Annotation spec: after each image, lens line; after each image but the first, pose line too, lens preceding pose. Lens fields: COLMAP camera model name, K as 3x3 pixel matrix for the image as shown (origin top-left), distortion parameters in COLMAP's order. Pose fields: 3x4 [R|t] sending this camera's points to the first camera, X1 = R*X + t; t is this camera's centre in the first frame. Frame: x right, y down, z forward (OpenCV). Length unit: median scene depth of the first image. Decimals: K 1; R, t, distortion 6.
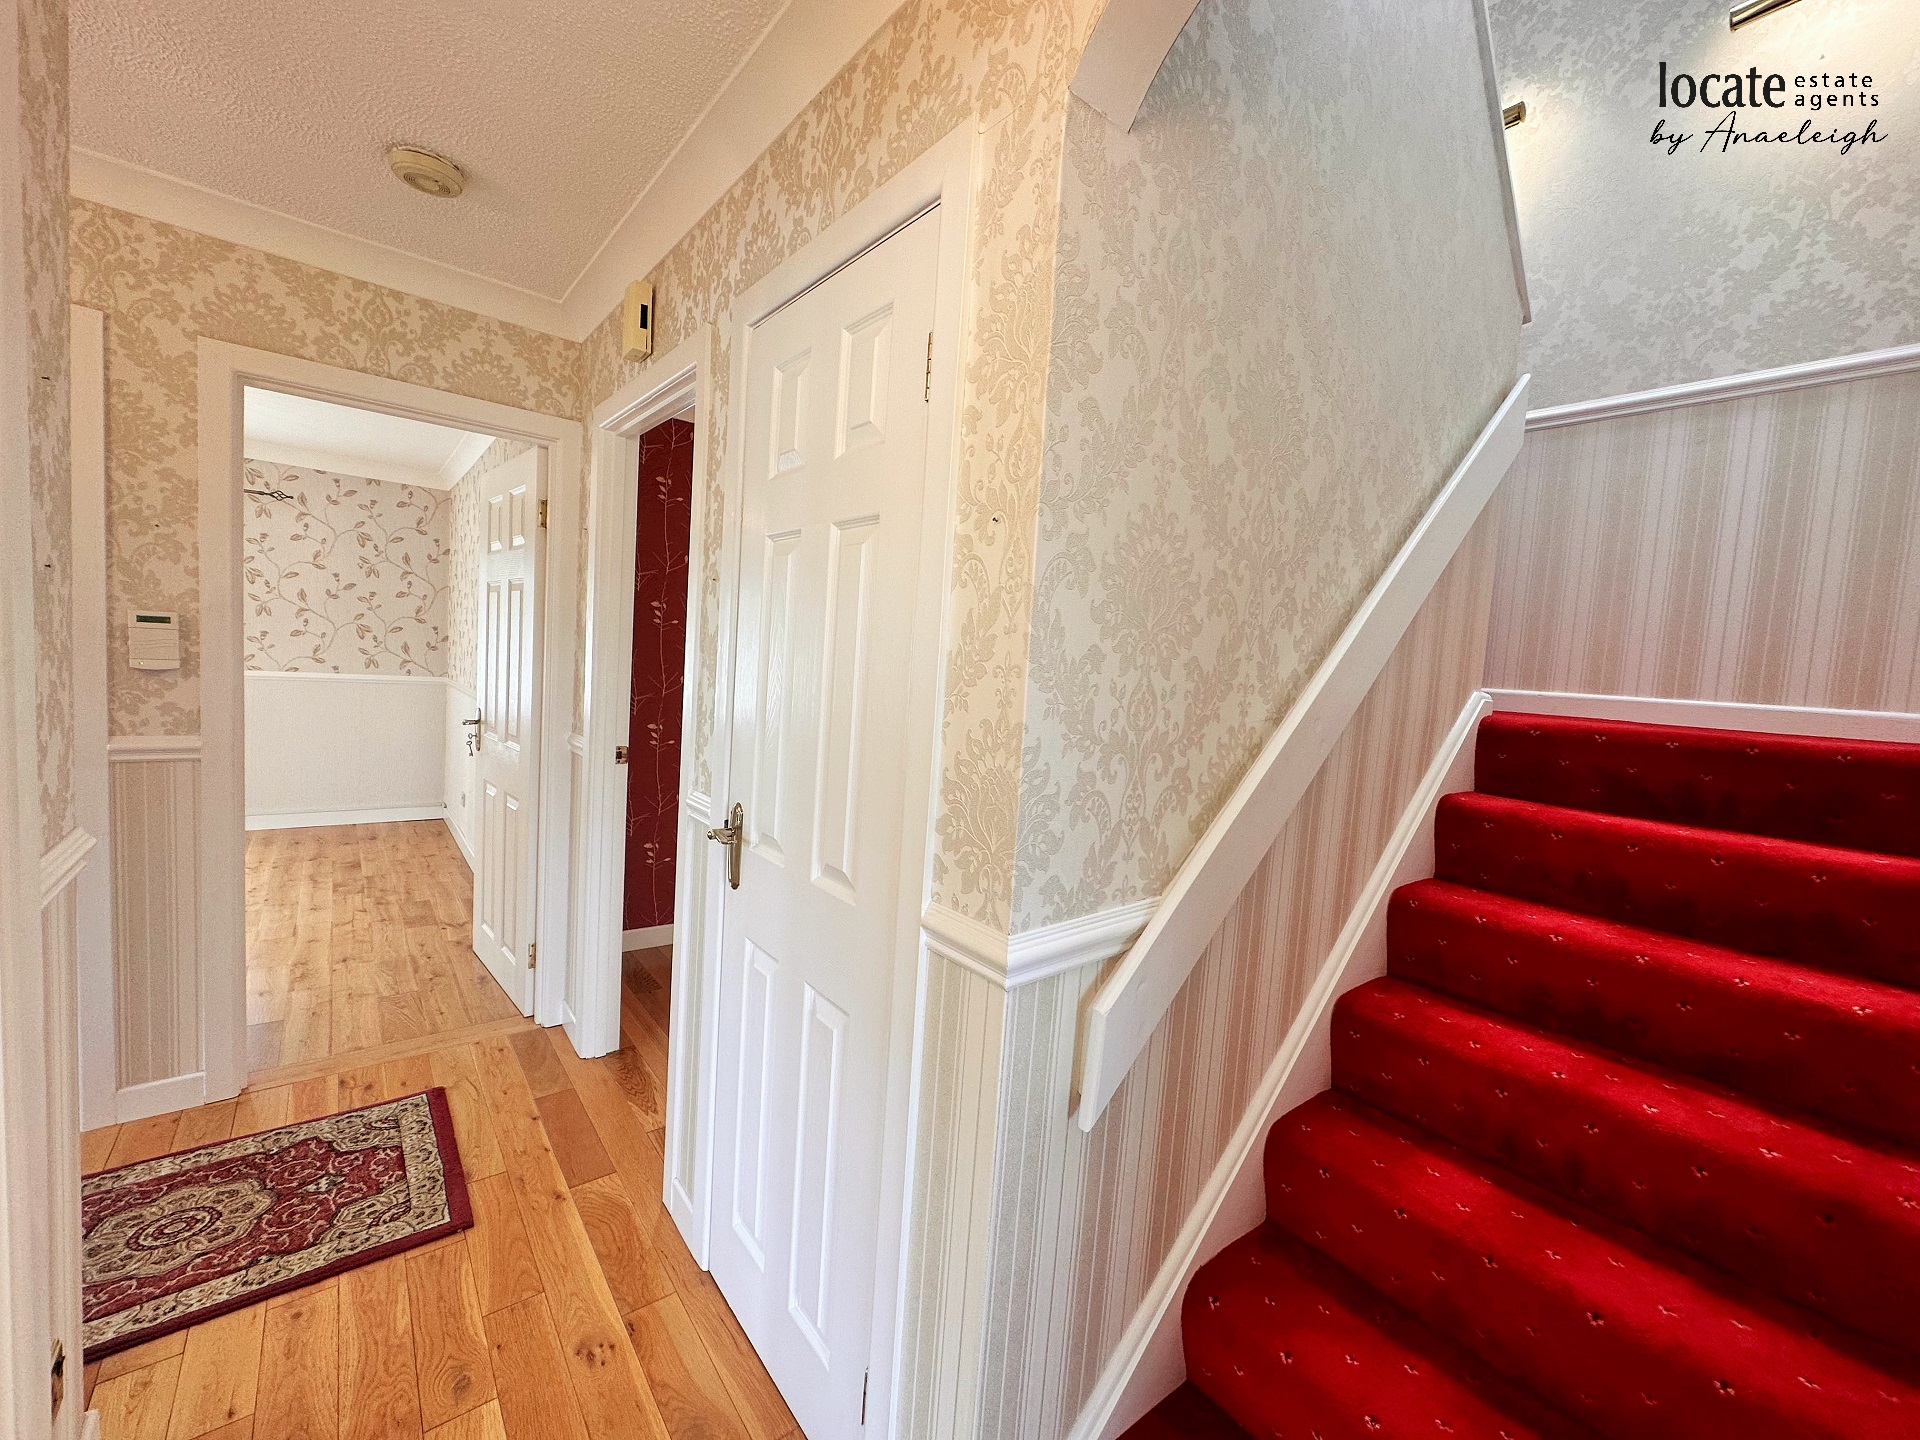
lens RADIAL K [[766.8, 0, 958.7], [0, 766.8, 722.1], [0, 0, 1]] dist [-0.006554, 0.001628]
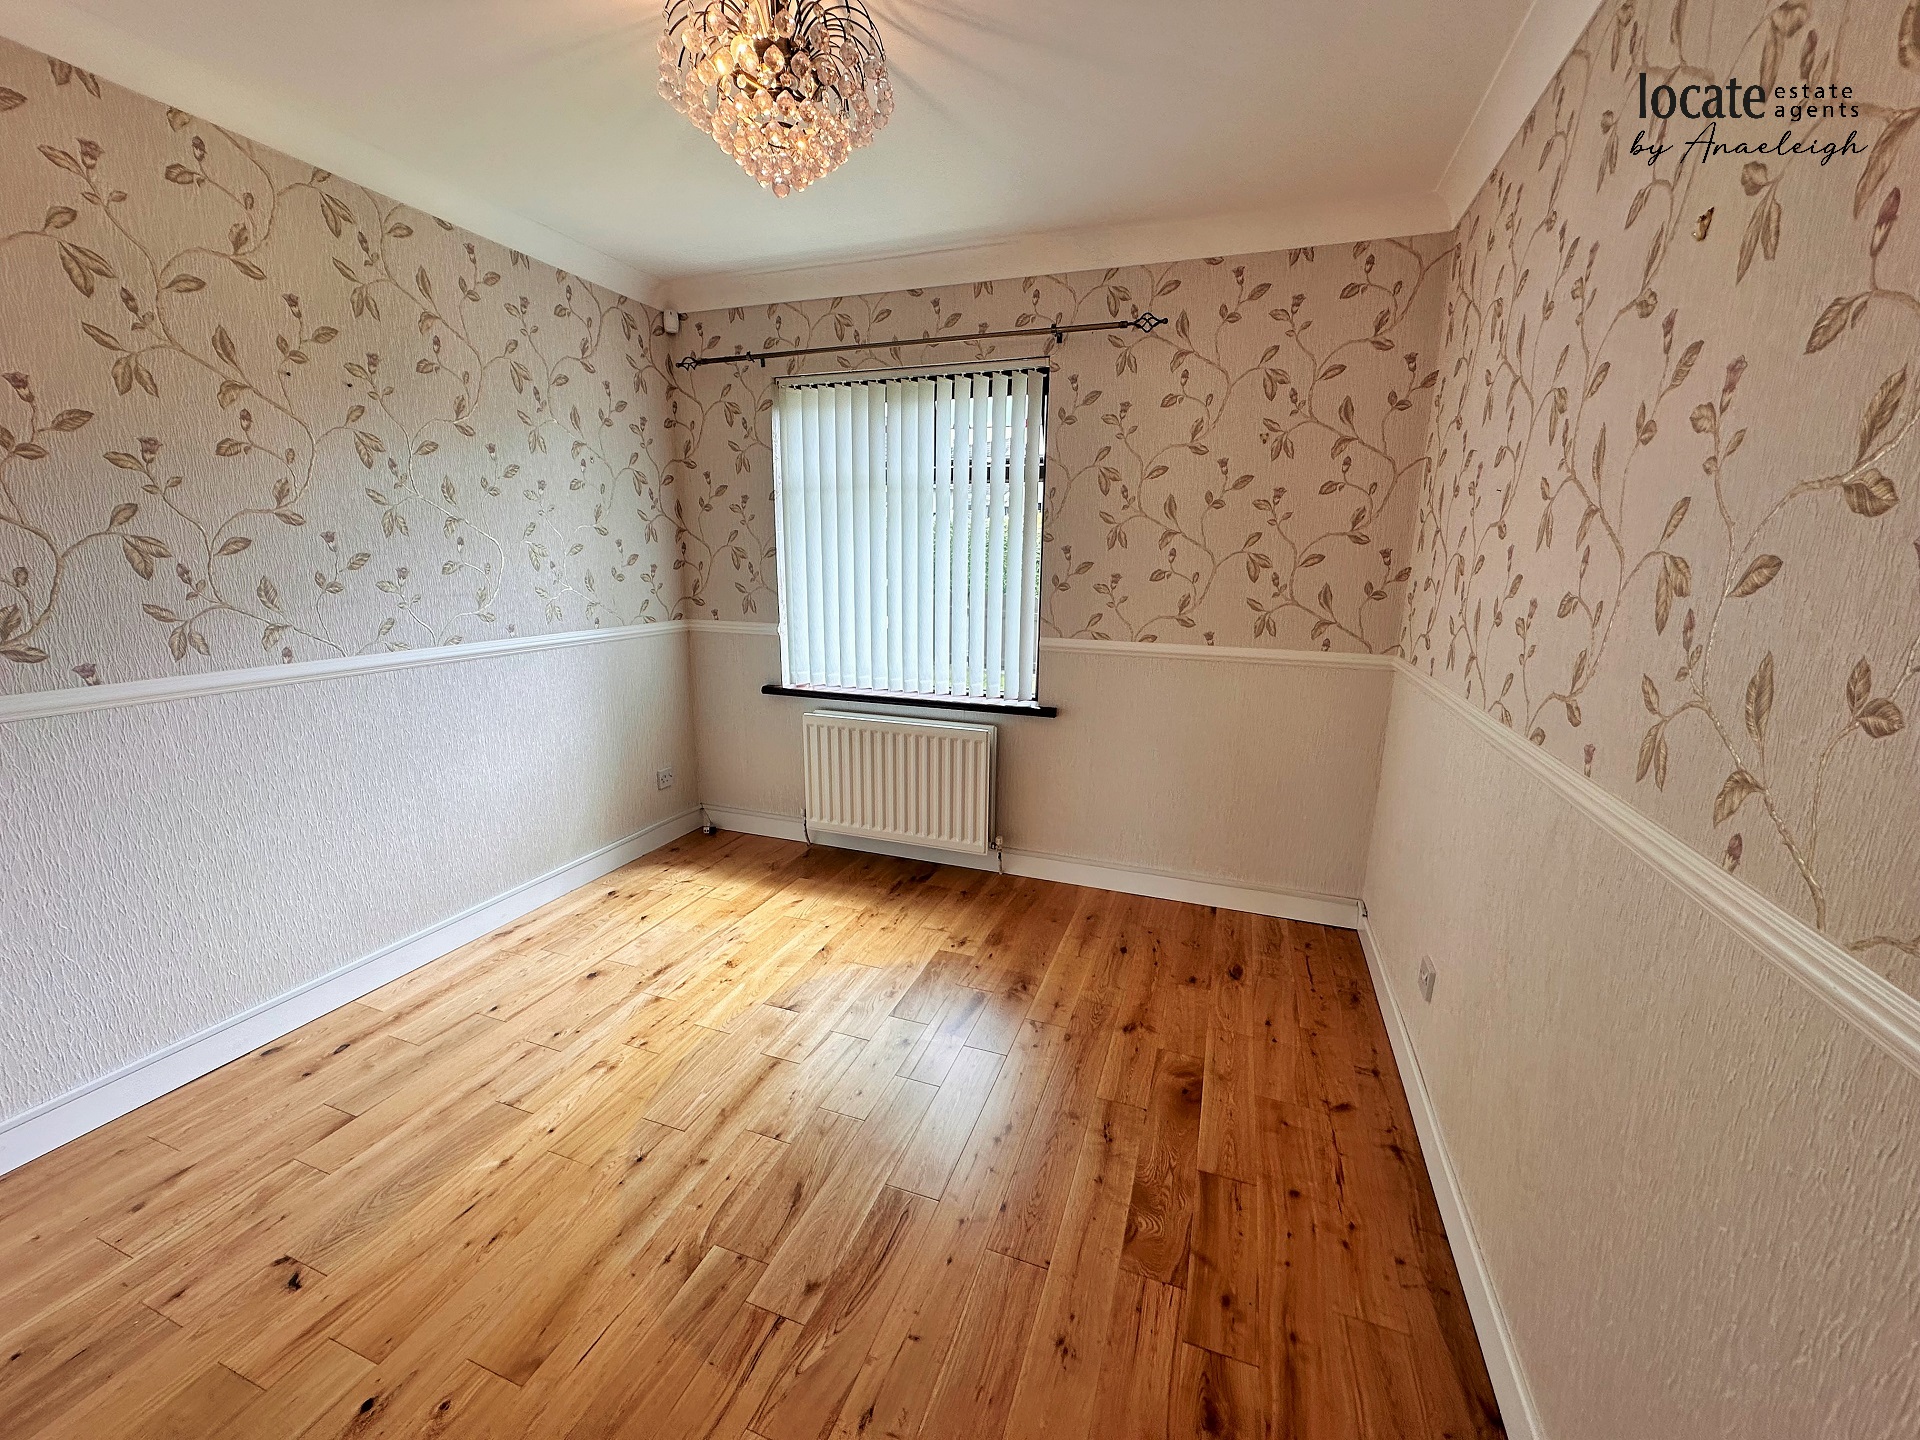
lens RADIAL K [[766.8, 0, 958.7], [0, 766.8, 722.1], [0, 0, 1]] dist [-0.006554, 0.001628]
pose [[0.511611, 0.126706, -0.849823, -0.424735], [-0.044667, 0.991652, 0.120962, -0.067631], [0.858055, -0.023926, 0.513000, 0.553314]]
